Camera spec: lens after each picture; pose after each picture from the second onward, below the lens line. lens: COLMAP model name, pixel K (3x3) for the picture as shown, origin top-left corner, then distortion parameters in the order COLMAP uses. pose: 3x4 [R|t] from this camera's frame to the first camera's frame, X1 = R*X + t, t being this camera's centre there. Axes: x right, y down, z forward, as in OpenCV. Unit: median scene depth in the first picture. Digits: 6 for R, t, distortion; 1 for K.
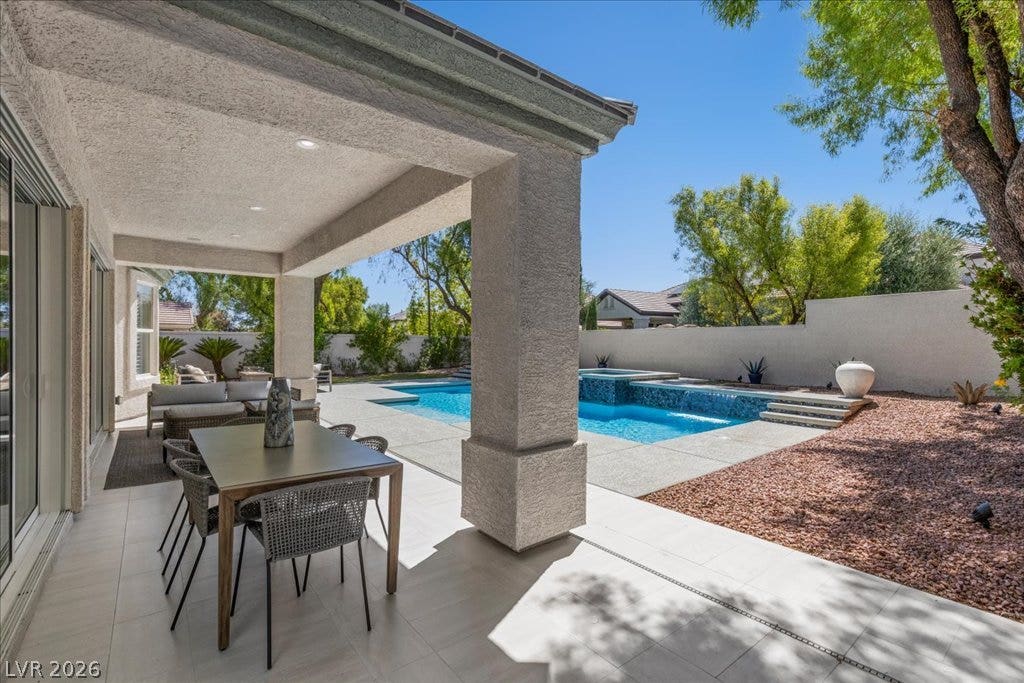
lens RADIAL K [[472.3, 0, 513.1], [0, 472.3, 343.8], [0, 0, 1]] dist [0.007351, 0.000234]
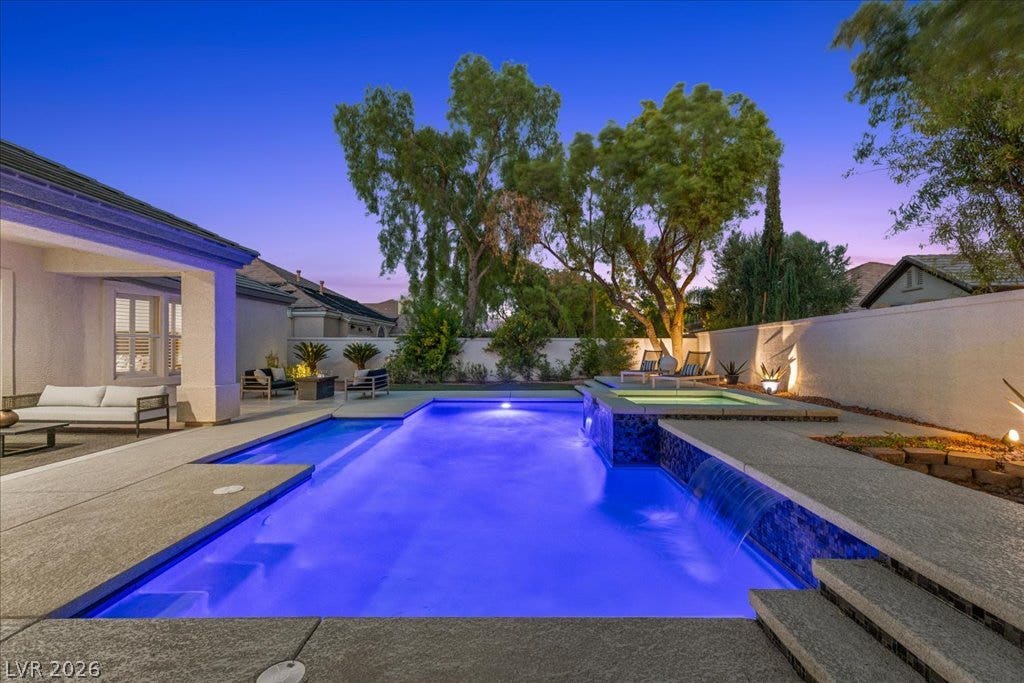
lens RADIAL K [[472.3, 0, 515.0], [0, 472.3, 345.8], [0, 0, 1]] dist [0.007351, 0.000234]
pose [[0.777225, -0.009074, -0.629157, 0.260582], [0.002078, 0.999928, -0.011855, 0.004818], [0.629219, 0.007907, 0.777188, 0.300994]]
